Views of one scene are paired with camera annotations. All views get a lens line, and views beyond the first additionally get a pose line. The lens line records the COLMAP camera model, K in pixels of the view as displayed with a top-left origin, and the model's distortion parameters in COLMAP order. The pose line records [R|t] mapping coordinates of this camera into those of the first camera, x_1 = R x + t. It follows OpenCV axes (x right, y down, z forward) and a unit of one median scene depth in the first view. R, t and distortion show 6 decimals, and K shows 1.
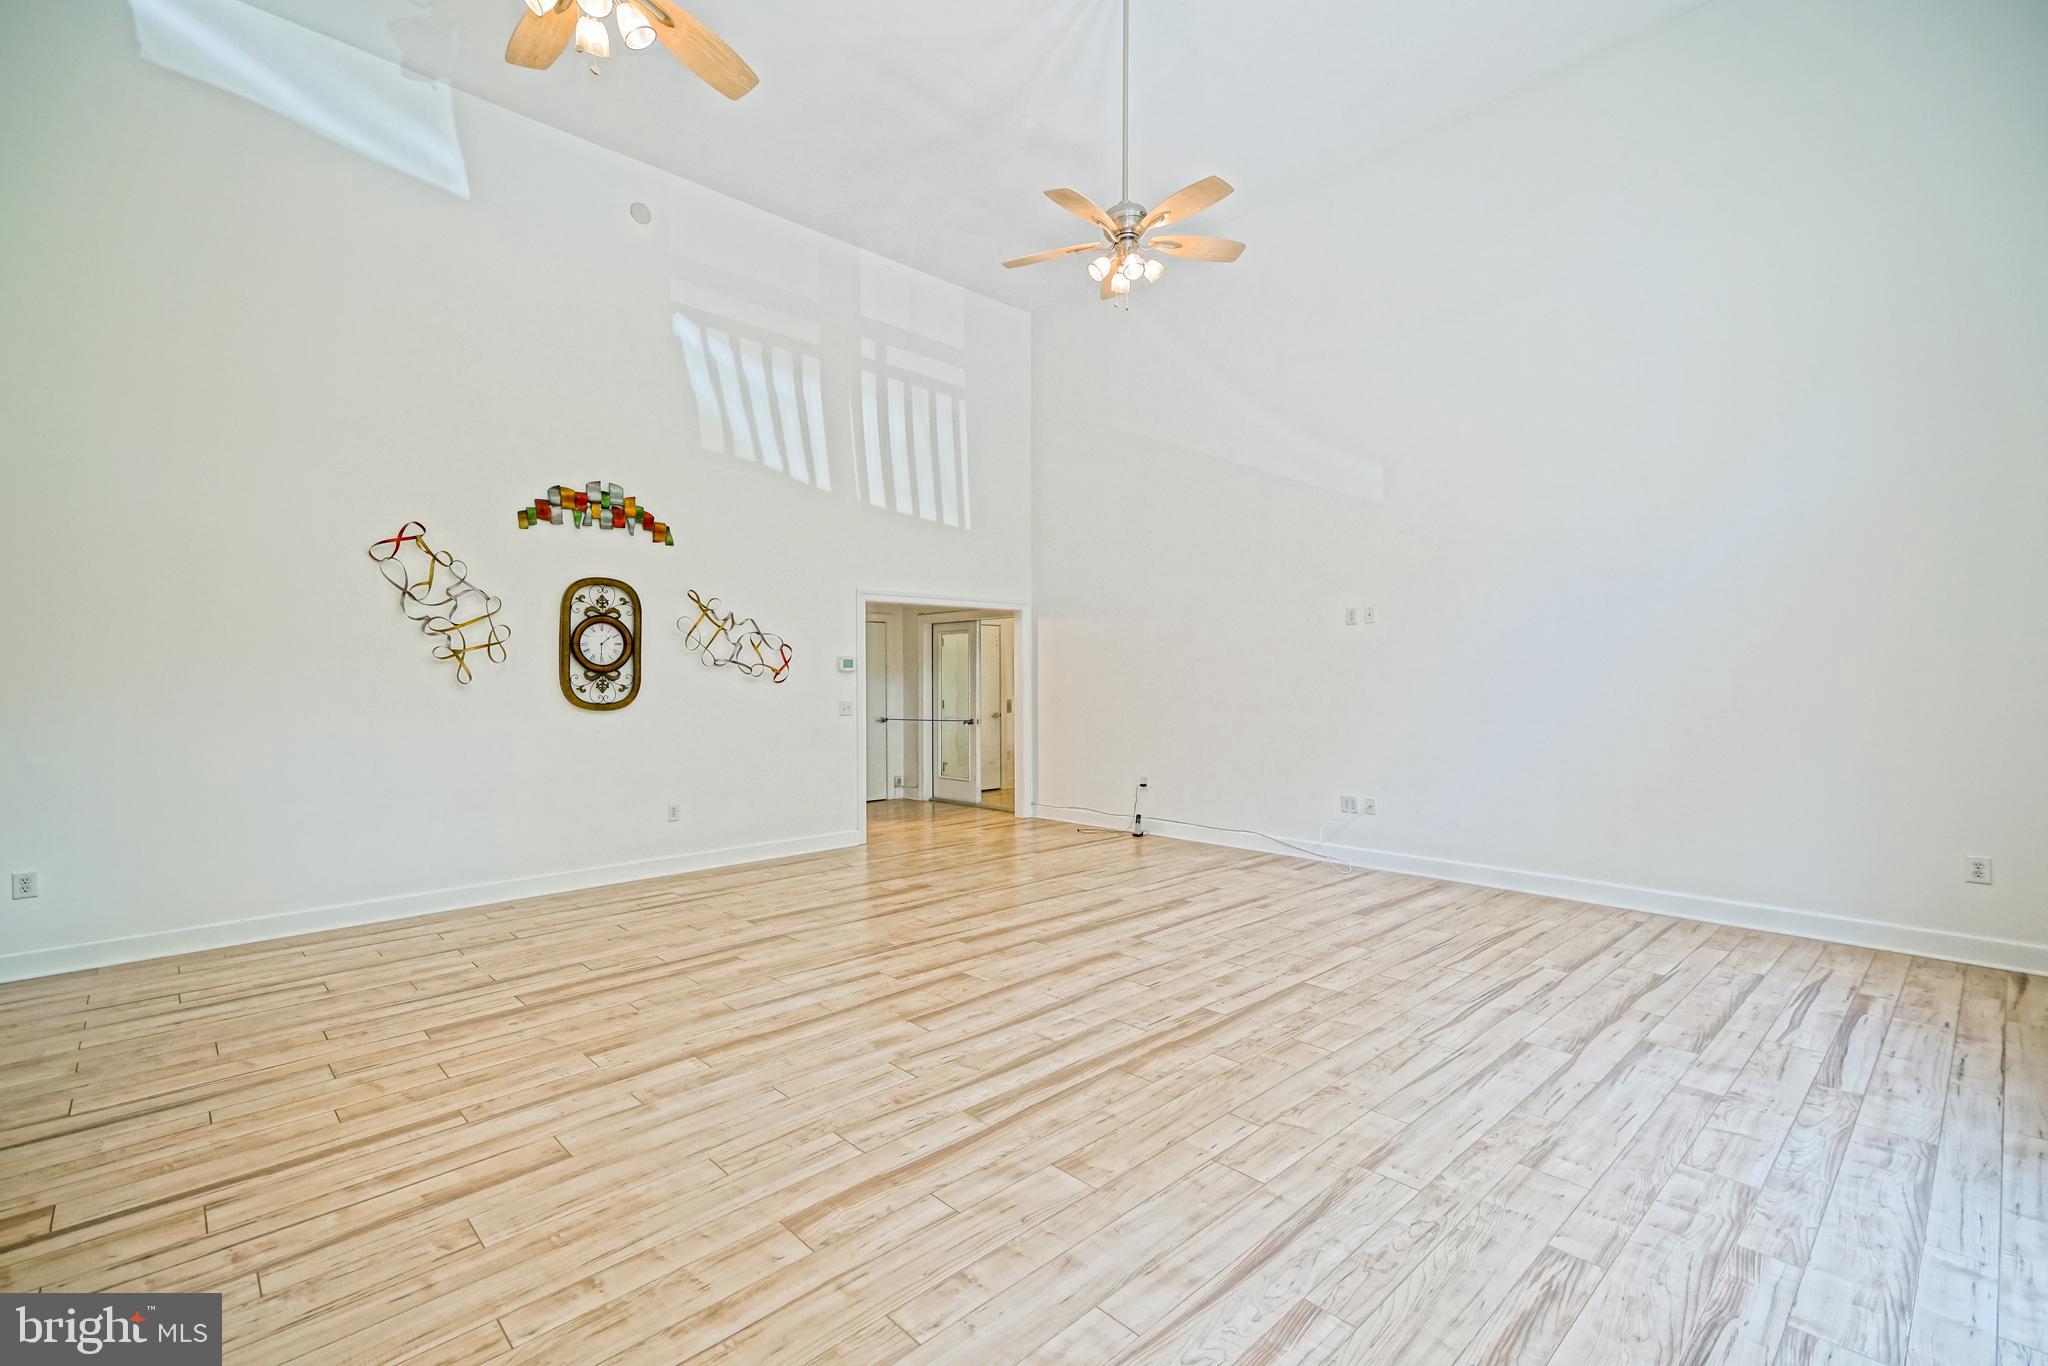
lens RADIAL K [[893.9, 0, 1021.0], [0, 893.9, 674.7], [0, 0, 1]] dist [0.048821, -0.017033]
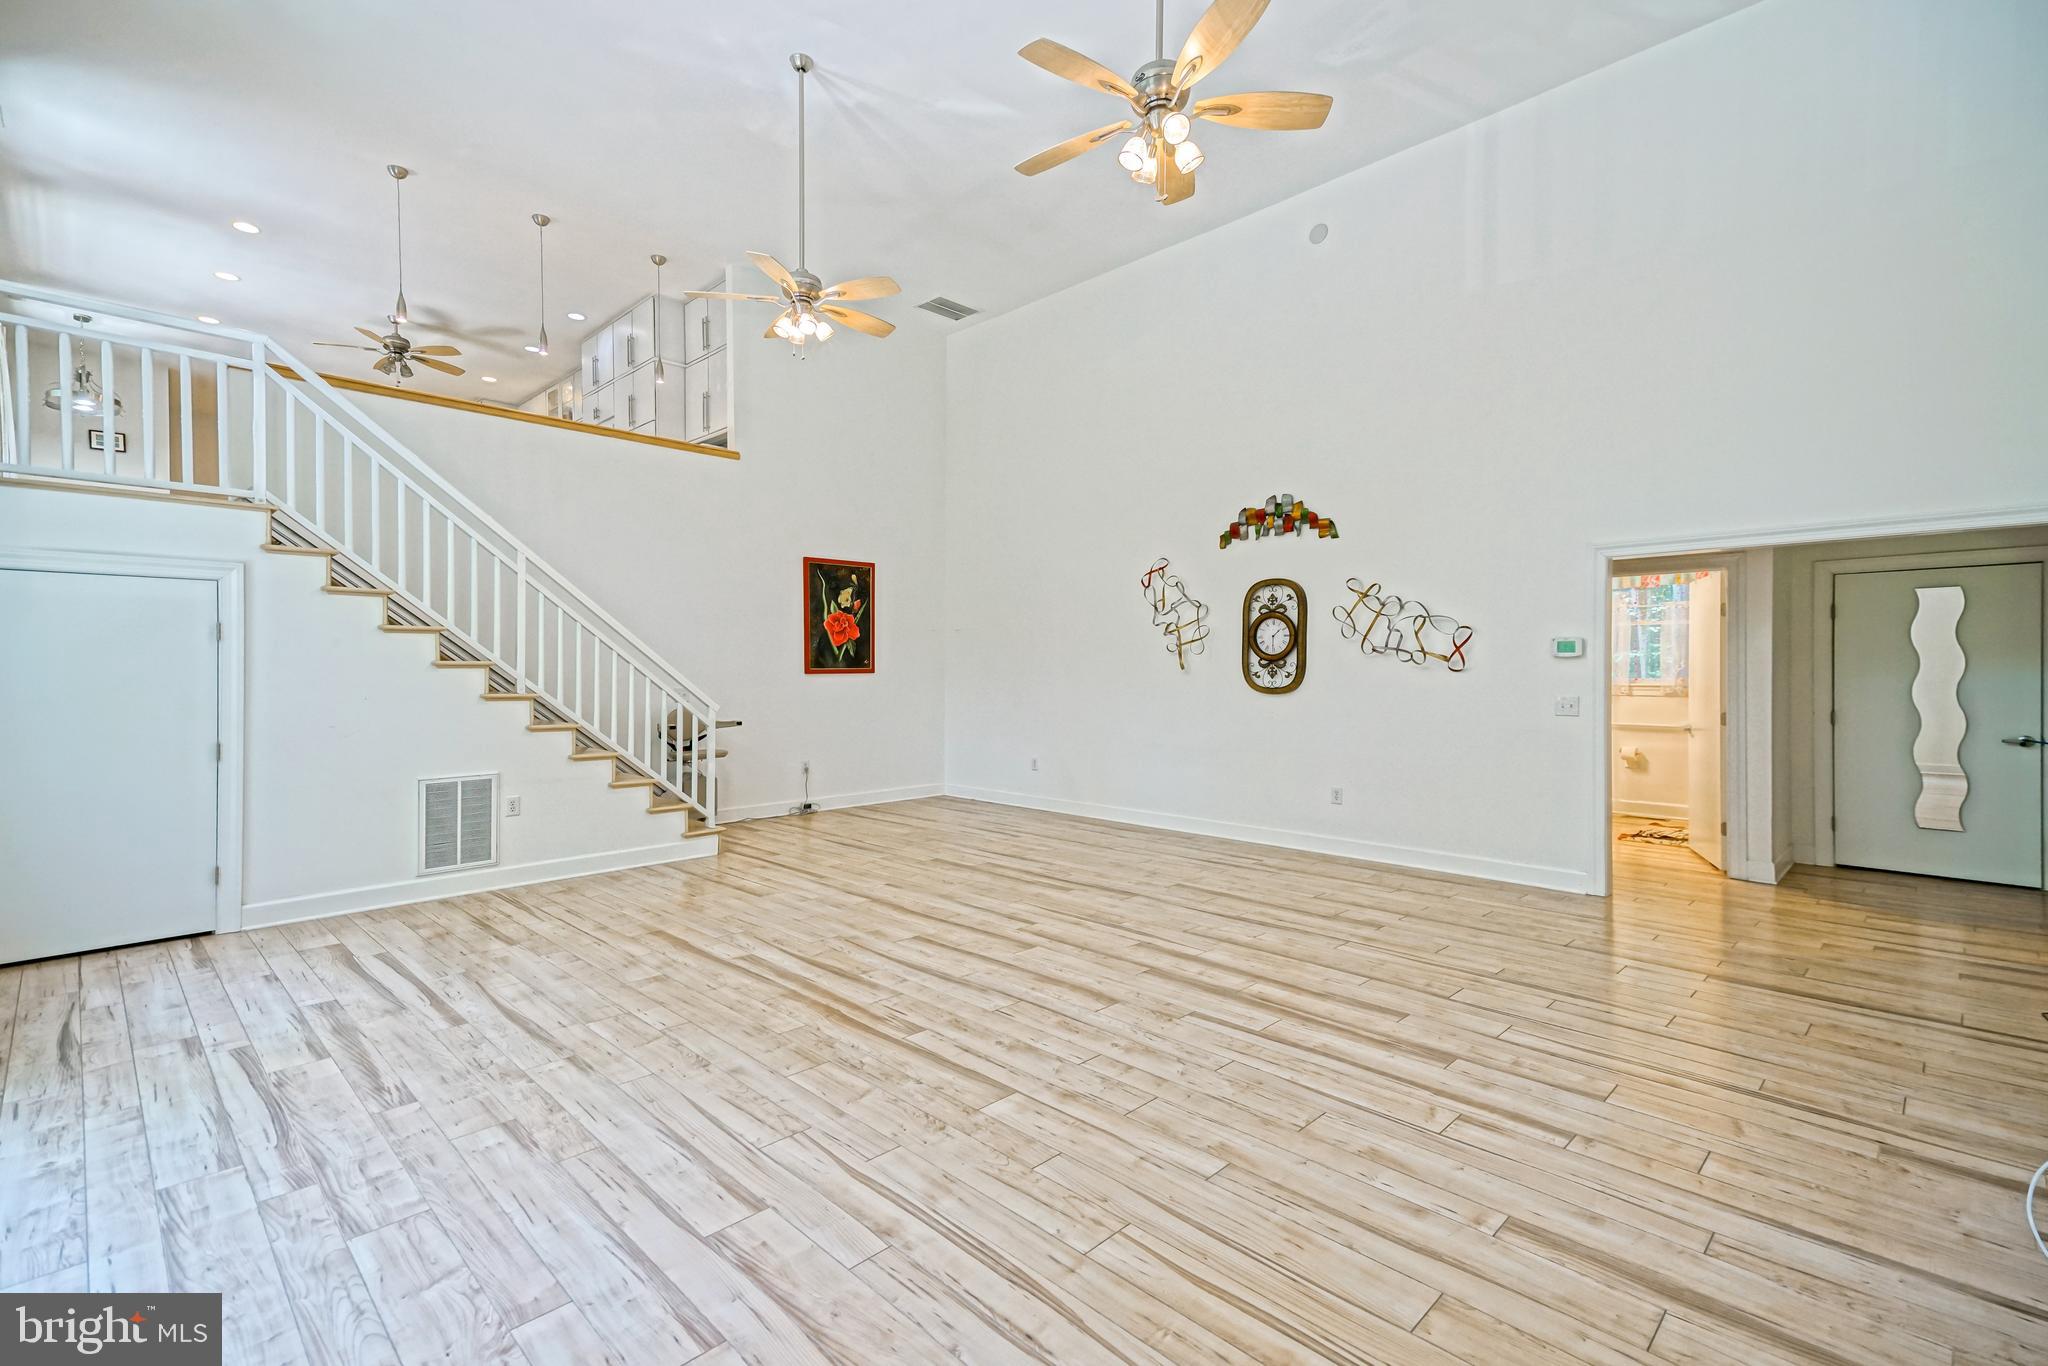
lens RADIAL K [[893.9, 0, 1021.0], [0, 893.9, 674.7], [0, 0, 1]] dist [0.048821, -0.017033]
pose [[0.048829, 0.014398, -0.998703, 0.962281], [0.008647, 0.999853, 0.014837, -0.007072], [0.998770, -0.009361, 0.048697, 0.901141]]
